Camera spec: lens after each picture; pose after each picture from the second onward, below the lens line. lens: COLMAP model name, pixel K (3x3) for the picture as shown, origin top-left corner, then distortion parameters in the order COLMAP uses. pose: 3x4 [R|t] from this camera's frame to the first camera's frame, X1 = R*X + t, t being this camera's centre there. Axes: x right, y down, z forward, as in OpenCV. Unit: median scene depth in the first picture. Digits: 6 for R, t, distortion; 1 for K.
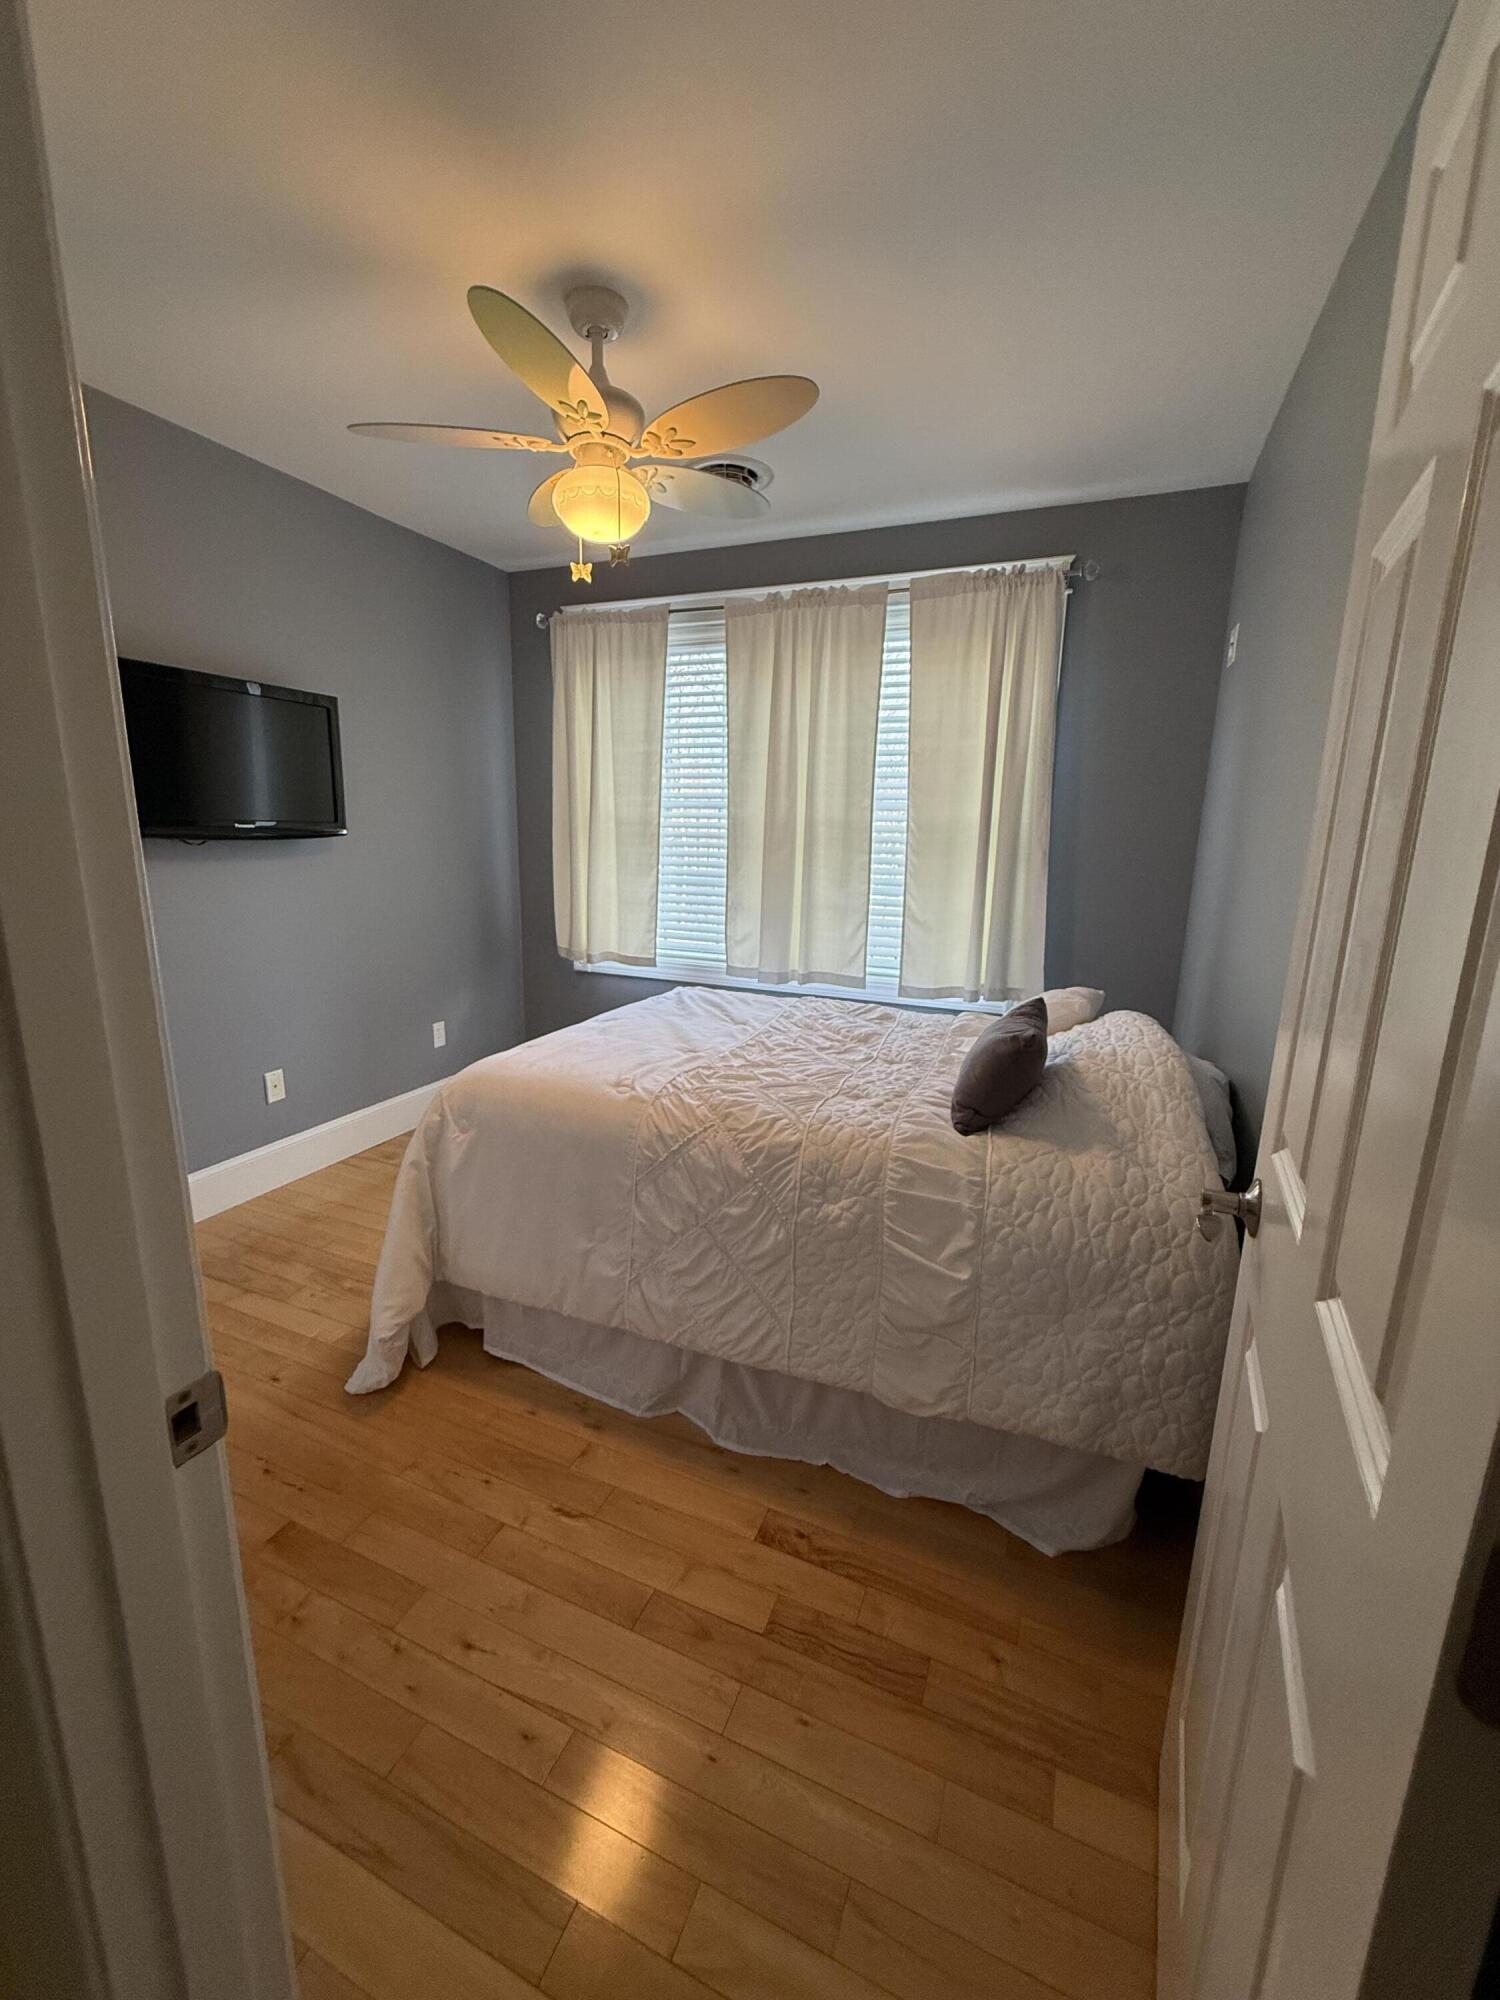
lens RADIAL K [[797.9, 0, 754.9], [0, 797.9, 989.8], [0, 0, 1]] dist [0.001550, -0.000503]
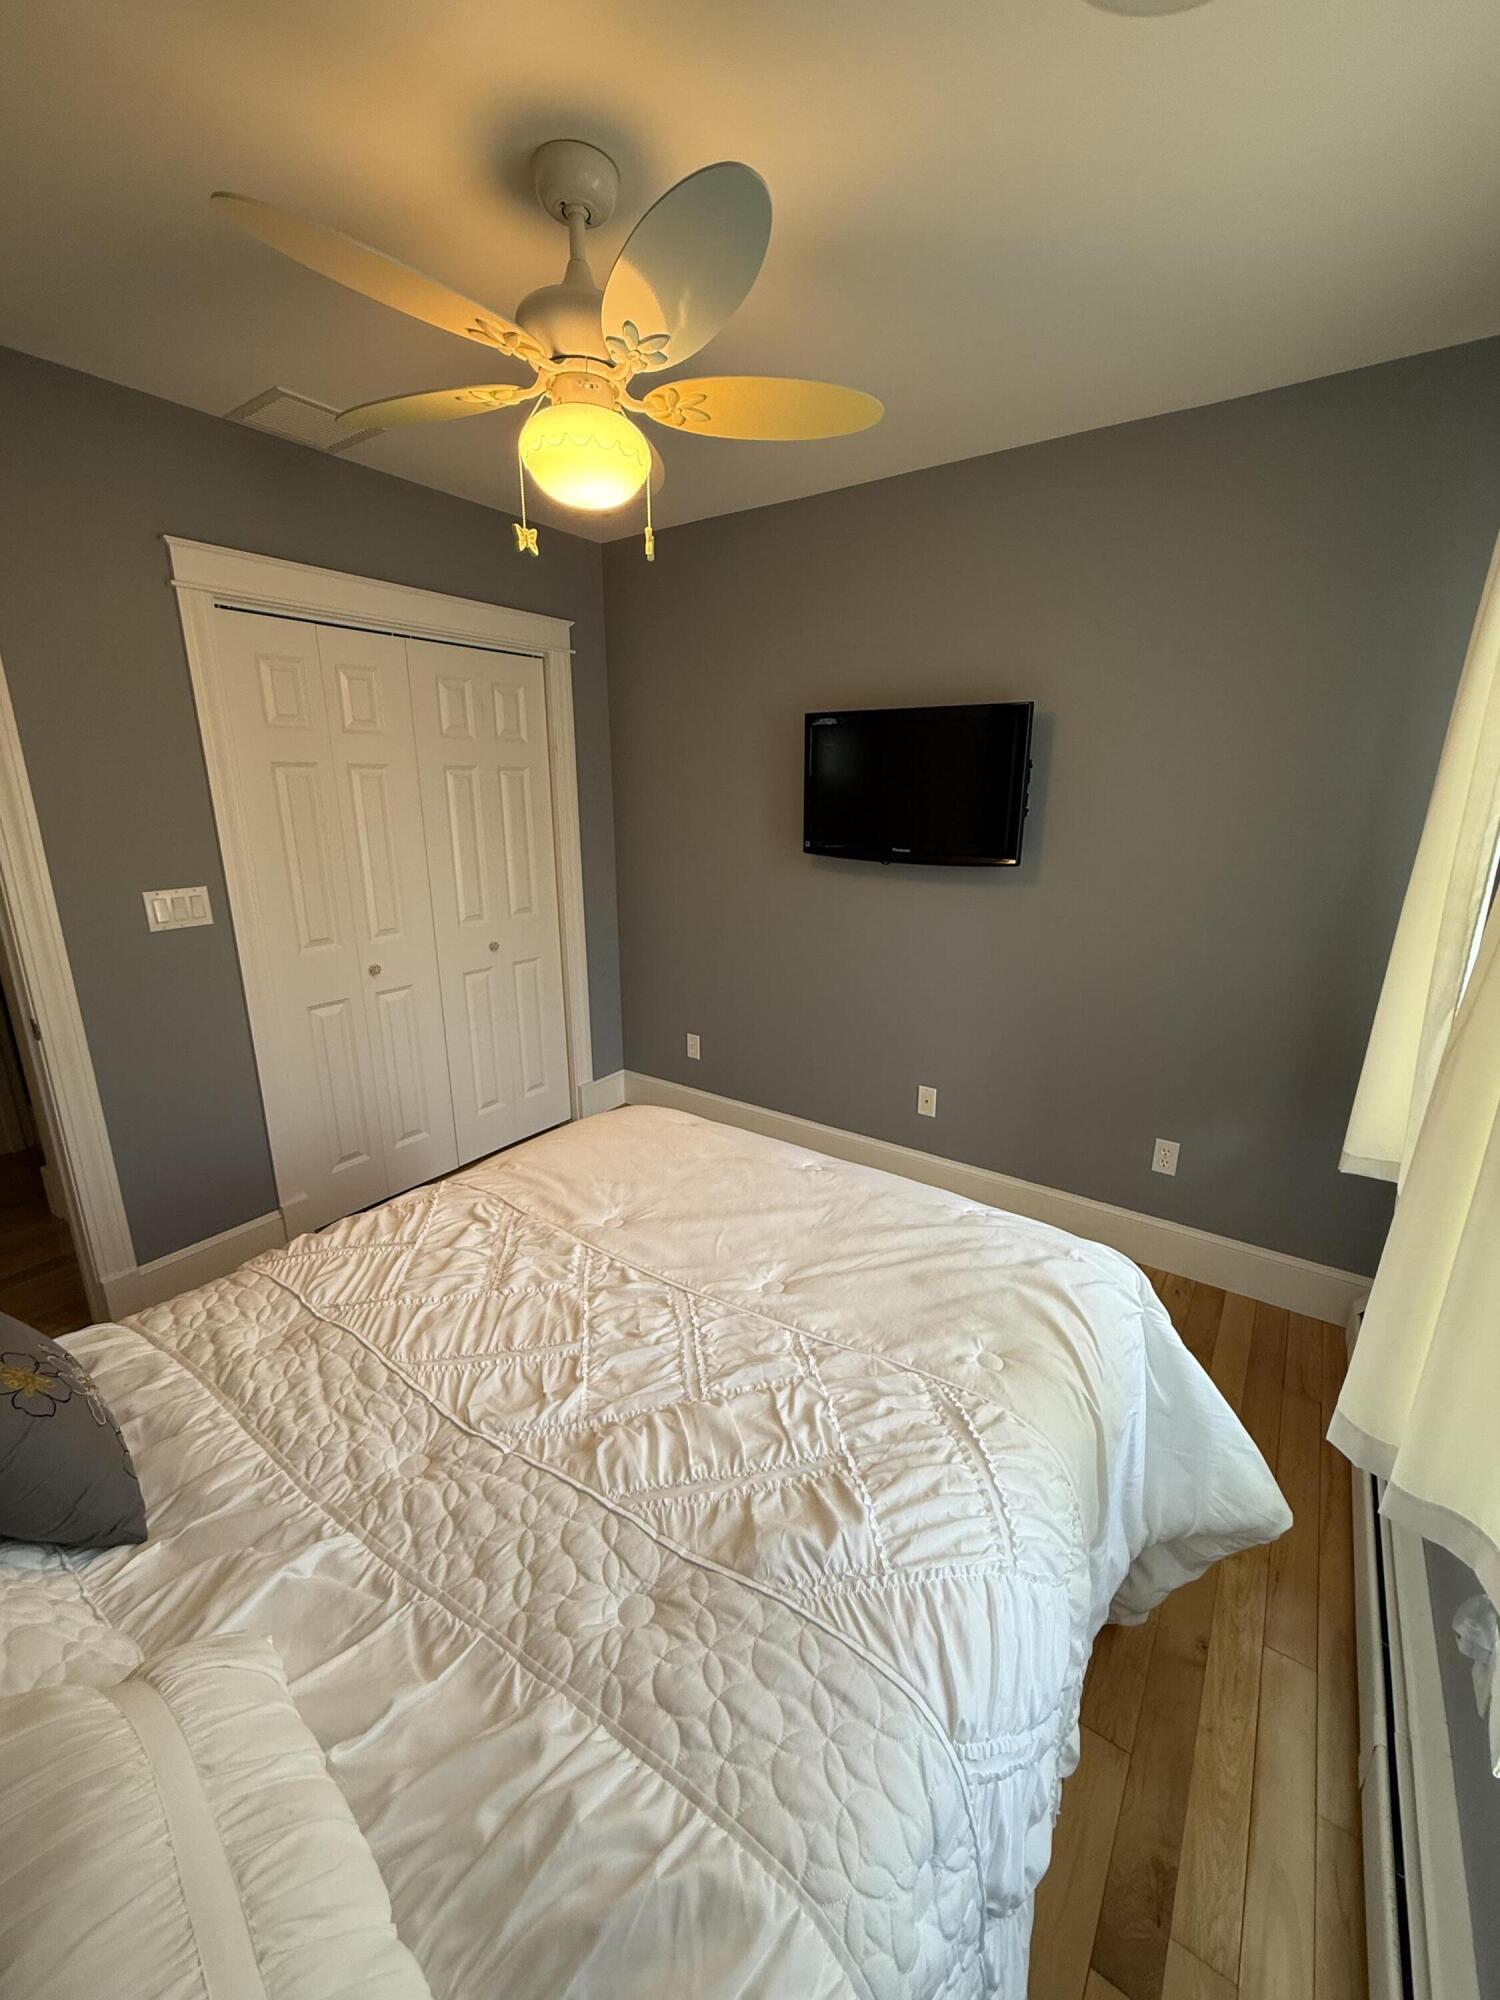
lens RADIAL K [[797.9, 0, 754.9], [0, 797.9, 989.8], [0, 0, 1]] dist [0.001550, -0.000503]
pose [[-0.206008, 0.231541, -0.950763, 0.471248], [-0.208701, 0.938852, 0.273861, -0.301546], [0.956036, 0.254843, -0.145088, 1.101470]]
